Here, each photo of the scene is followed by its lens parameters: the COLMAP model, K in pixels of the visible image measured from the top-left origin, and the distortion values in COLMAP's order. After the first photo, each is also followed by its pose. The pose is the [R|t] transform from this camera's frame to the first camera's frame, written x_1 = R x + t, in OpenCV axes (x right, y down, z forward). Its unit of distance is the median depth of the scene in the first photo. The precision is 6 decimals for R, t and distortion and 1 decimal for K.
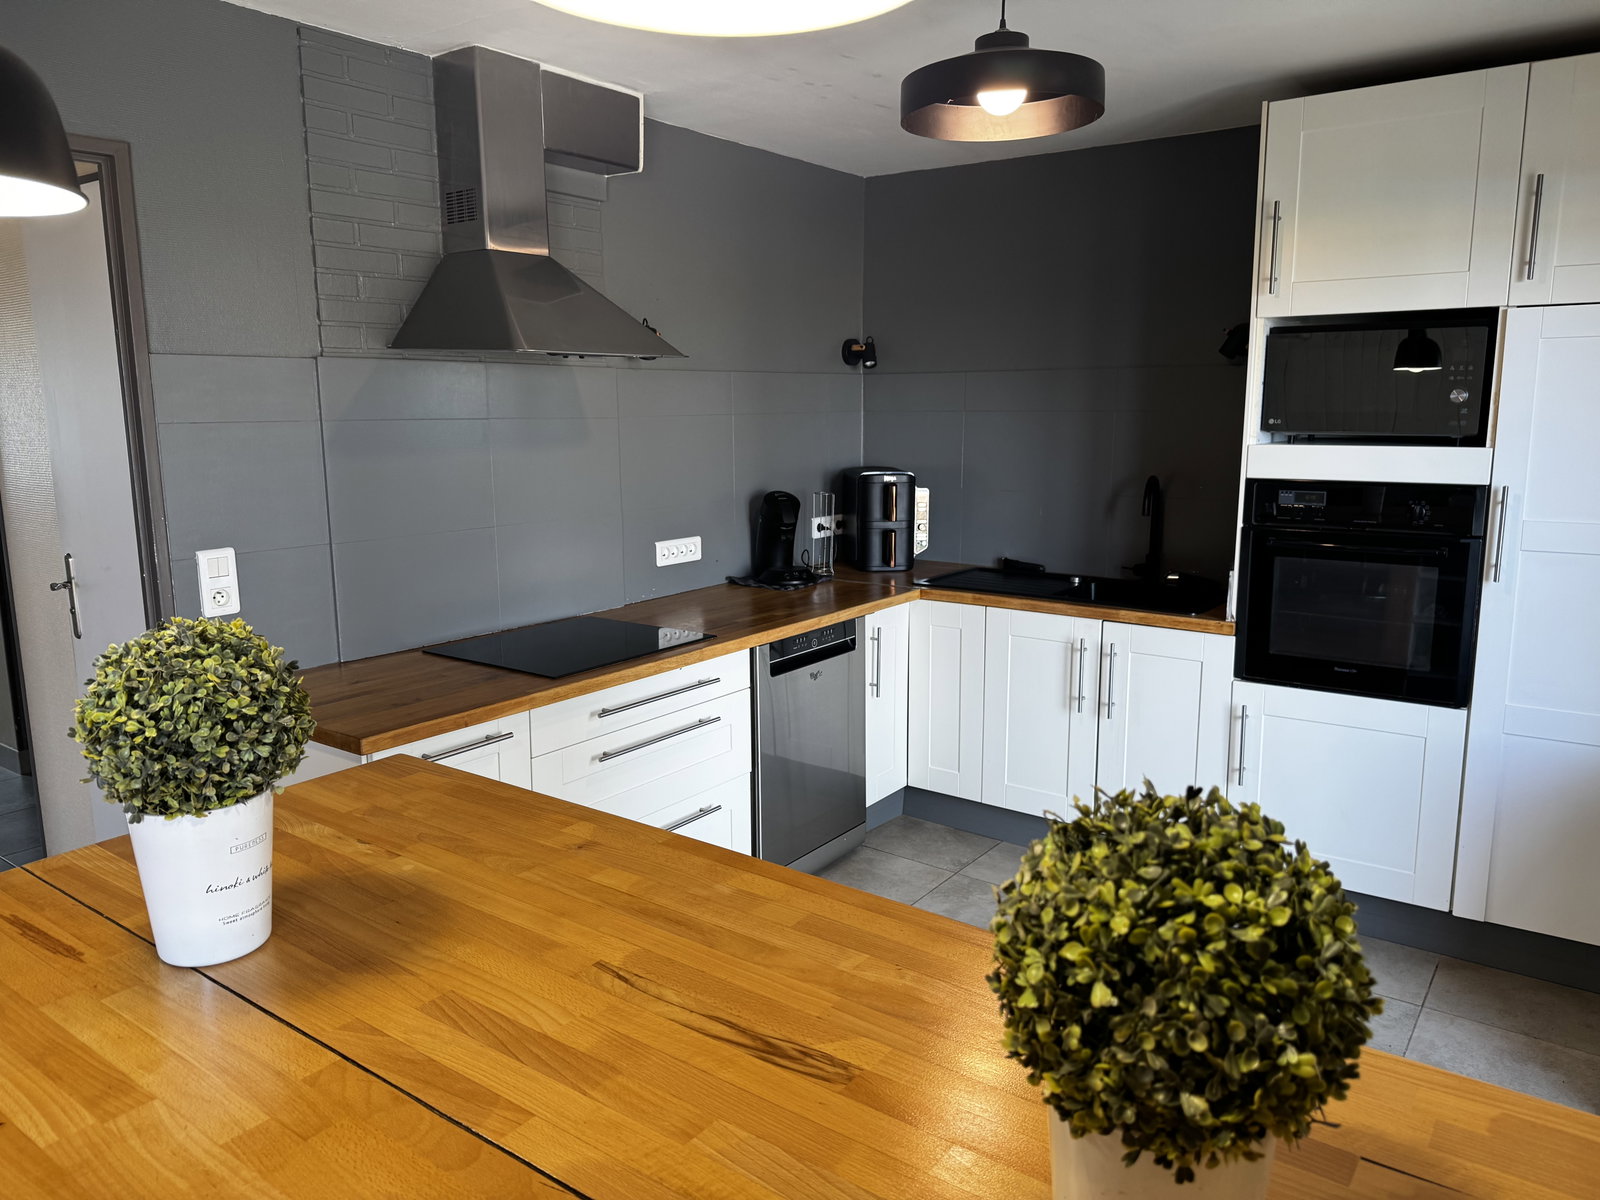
lens RADIAL K [[1141.3, 0, 800.0], [0, 1141.3, 600.0], [0, 0, 1]] dist [-0.002294, -0.005655]
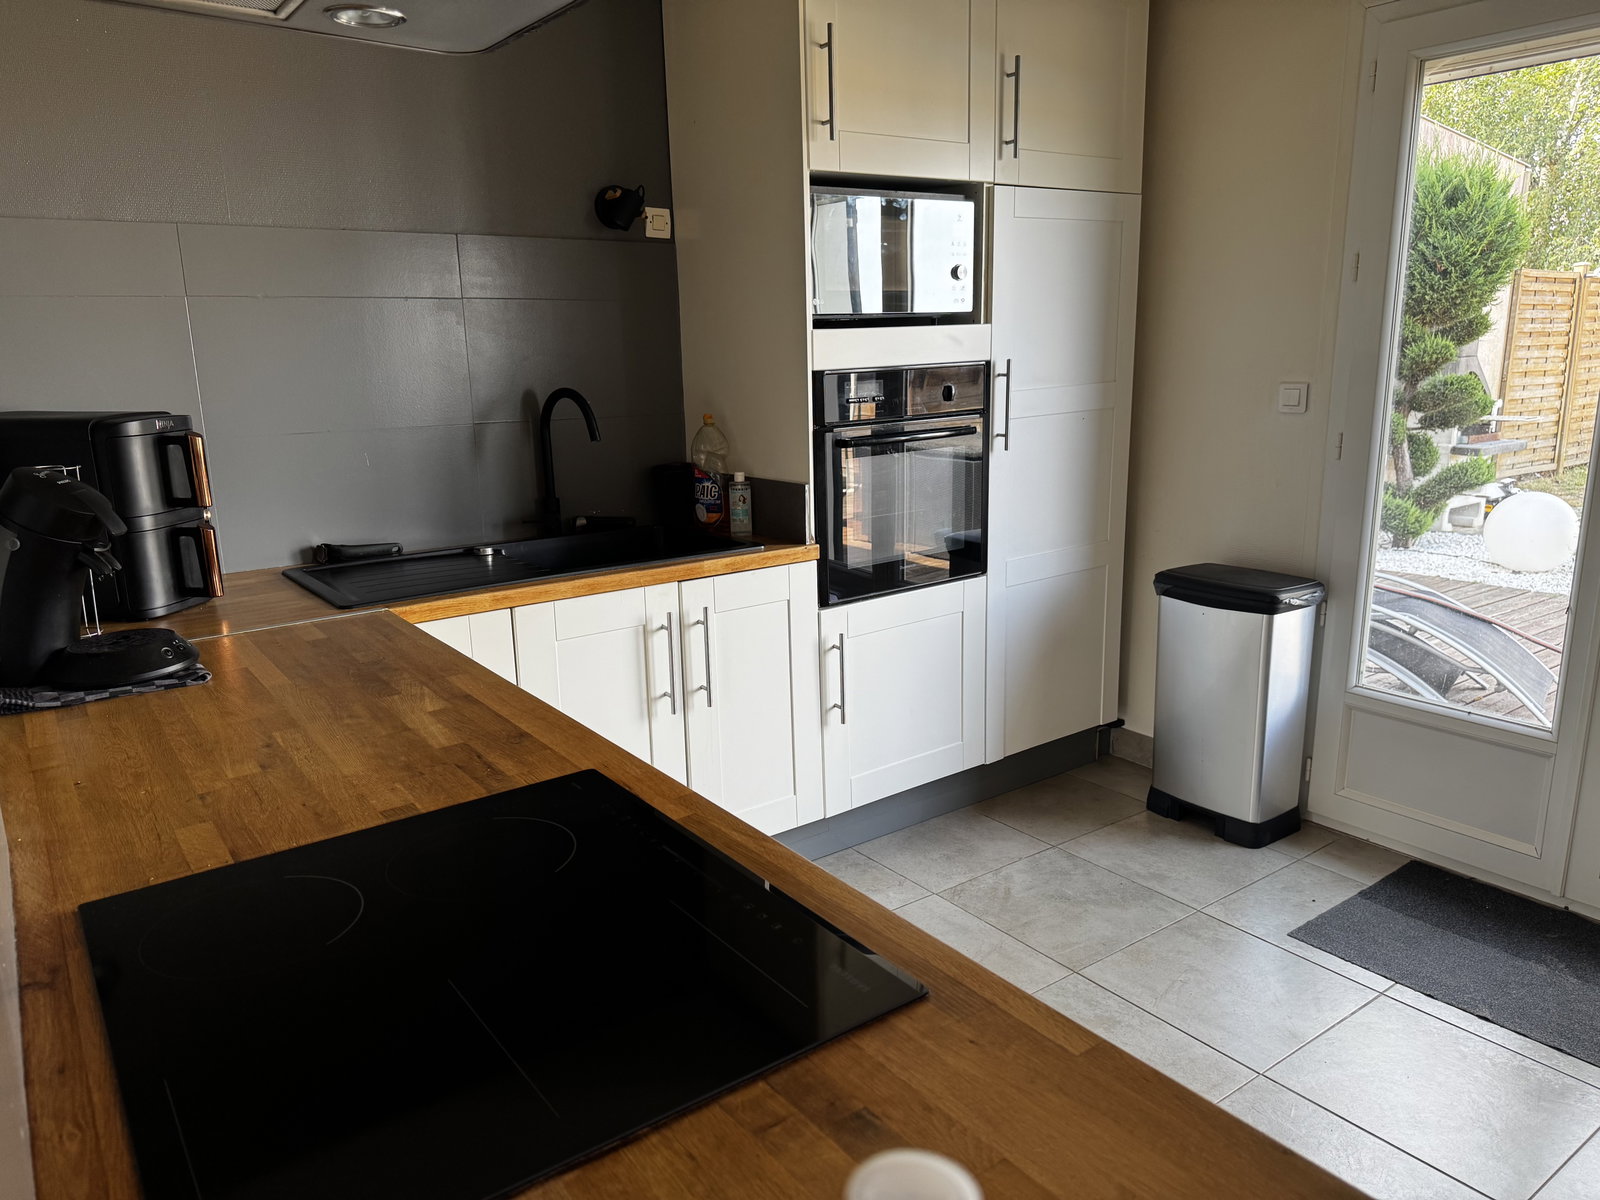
lens RADIAL K [[1141.3, 0, 800.0], [0, 1141.3, 600.0], [0, 0, 1]] dist [-0.002294, -0.005655]
pose [[0.315586, -0.226320, 0.921512, -0.417038], [0.185719, 0.967090, 0.173911, -0.089773], [-0.930545, 0.116259, 0.347232, 0.727021]]
